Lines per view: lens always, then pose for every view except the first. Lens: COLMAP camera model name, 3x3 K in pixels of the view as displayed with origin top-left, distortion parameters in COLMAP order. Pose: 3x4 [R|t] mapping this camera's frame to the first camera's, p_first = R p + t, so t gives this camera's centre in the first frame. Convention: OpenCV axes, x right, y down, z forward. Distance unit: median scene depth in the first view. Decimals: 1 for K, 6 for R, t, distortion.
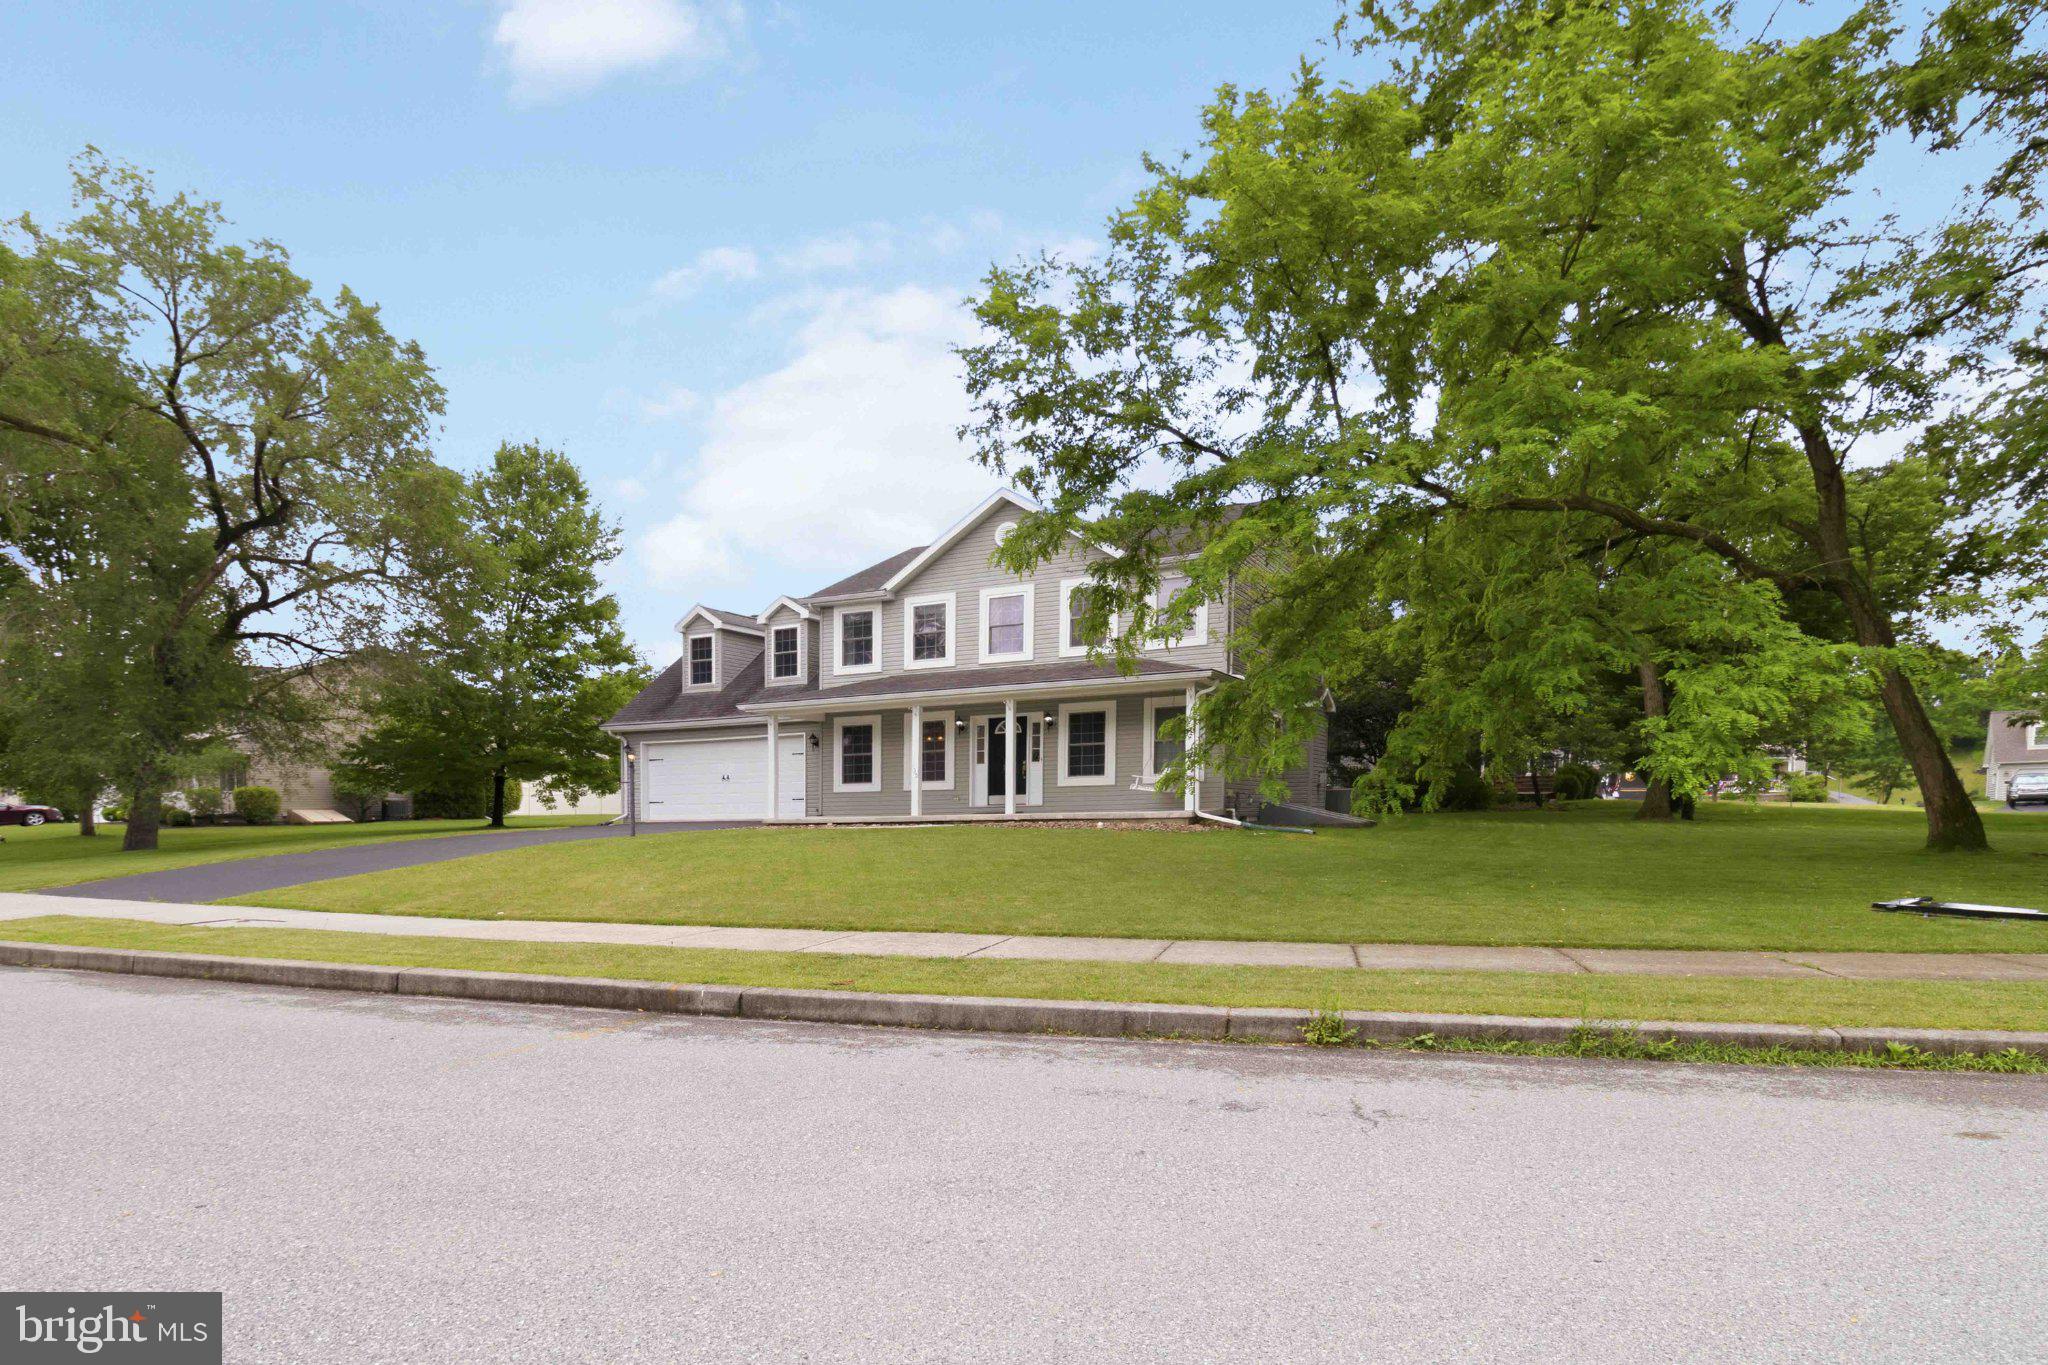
lens RADIAL K [[973.5, 0, 1024.8], [0, 973.5, 746.0], [0, 0, 1]] dist [-0.009313, 0.000136]
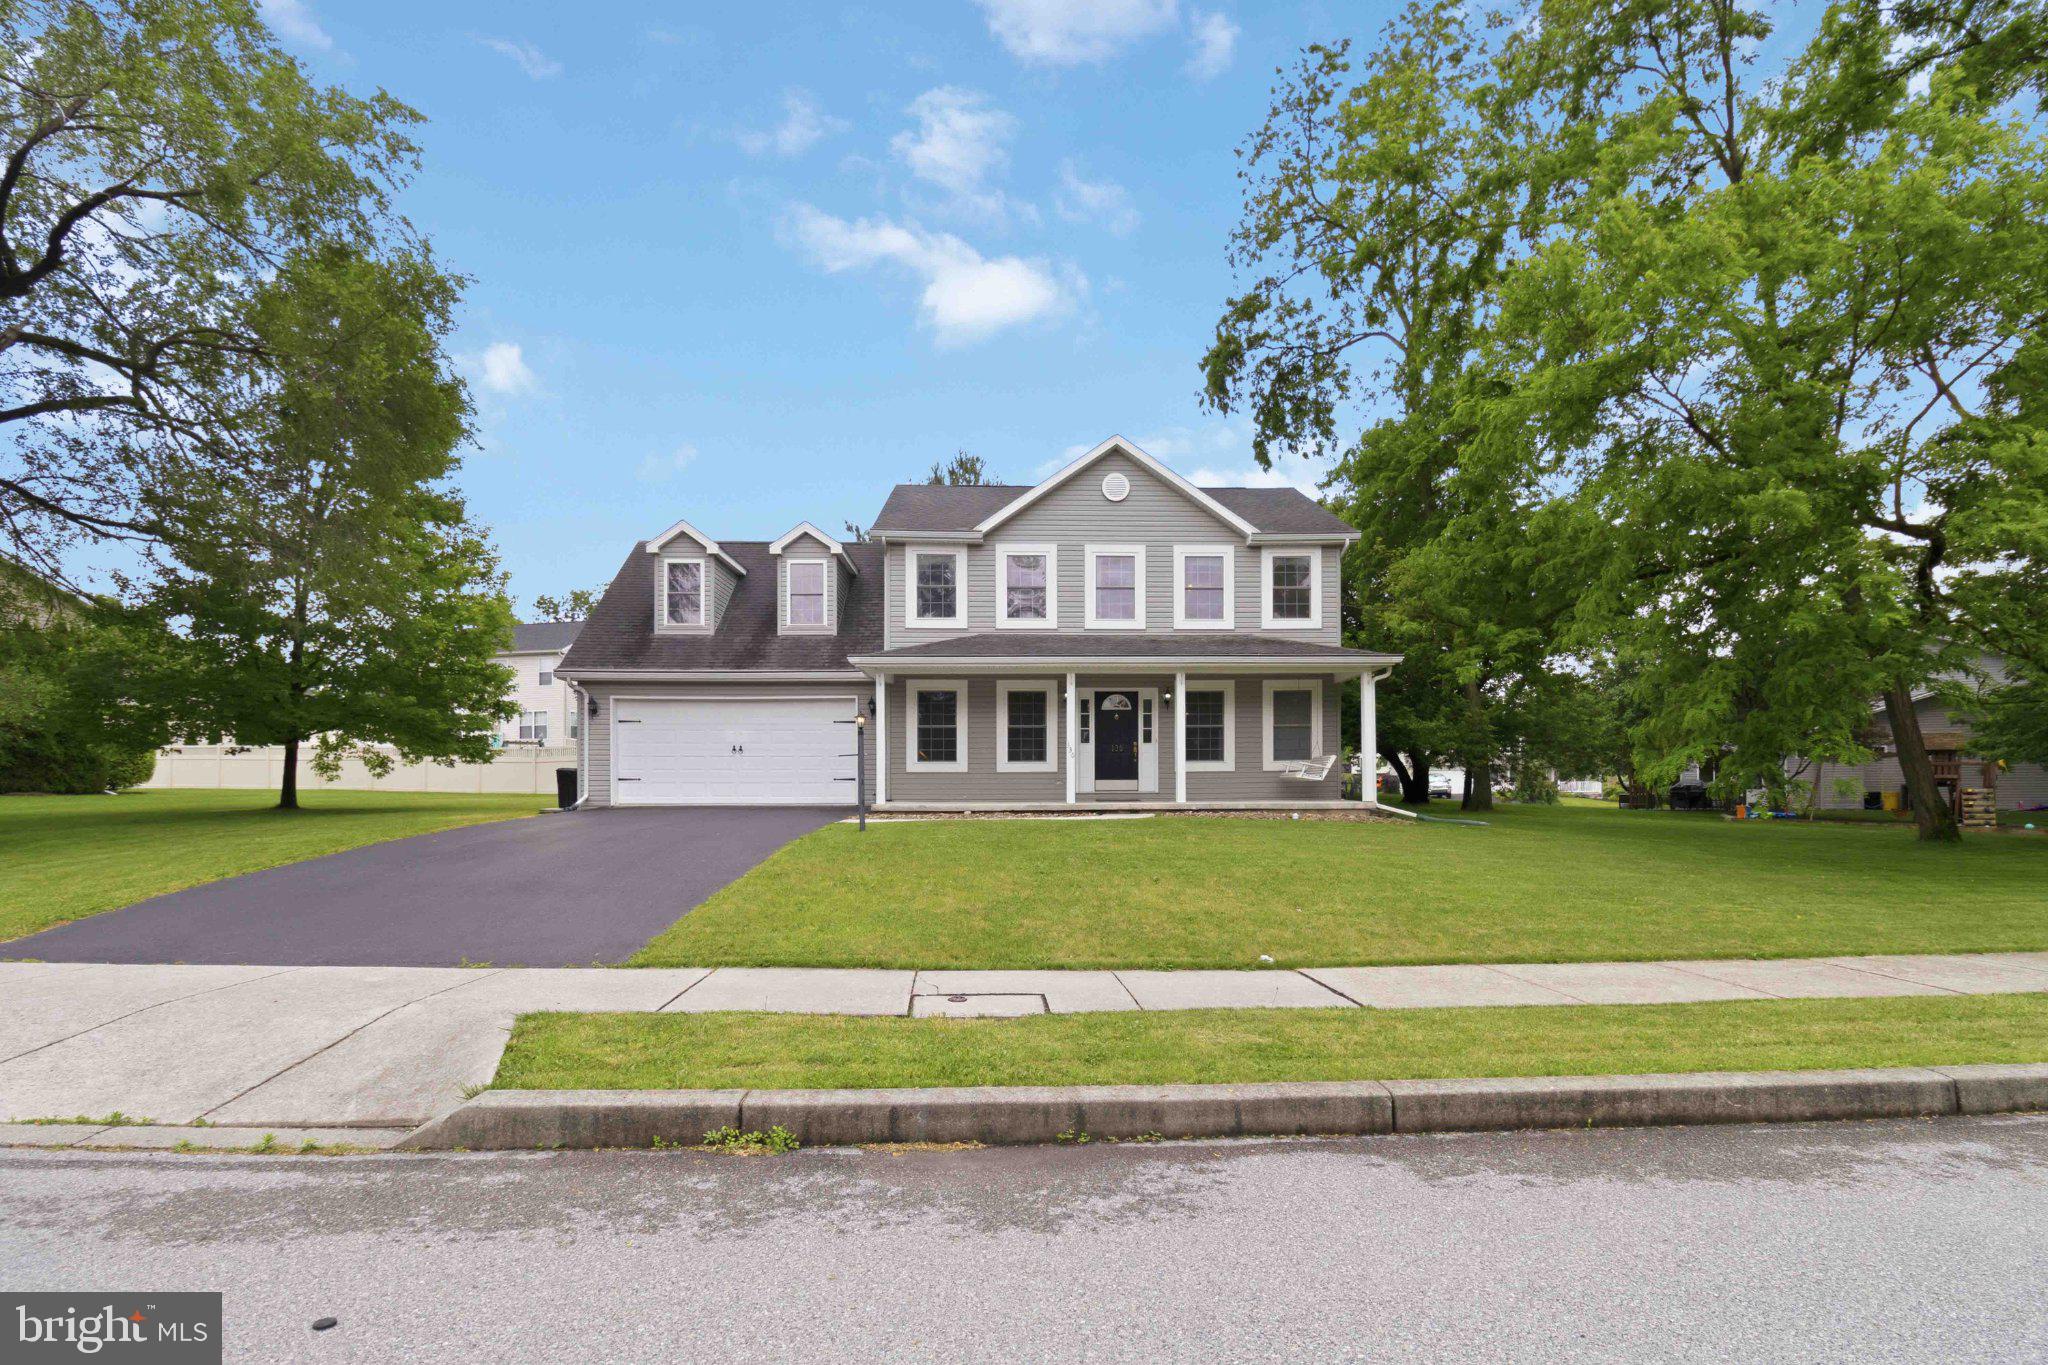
lens RADIAL K [[973.5, 0, 1024.8], [0, 973.5, 746.0], [0, 0, 1]] dist [-0.009313, 0.000136]
pose [[0.925291, 0.037085, 0.377441, -0.414722], [-0.042263, 0.999092, 0.005443, 0.017760], [-0.376896, -0.020988, 0.926018, 0.207758]]
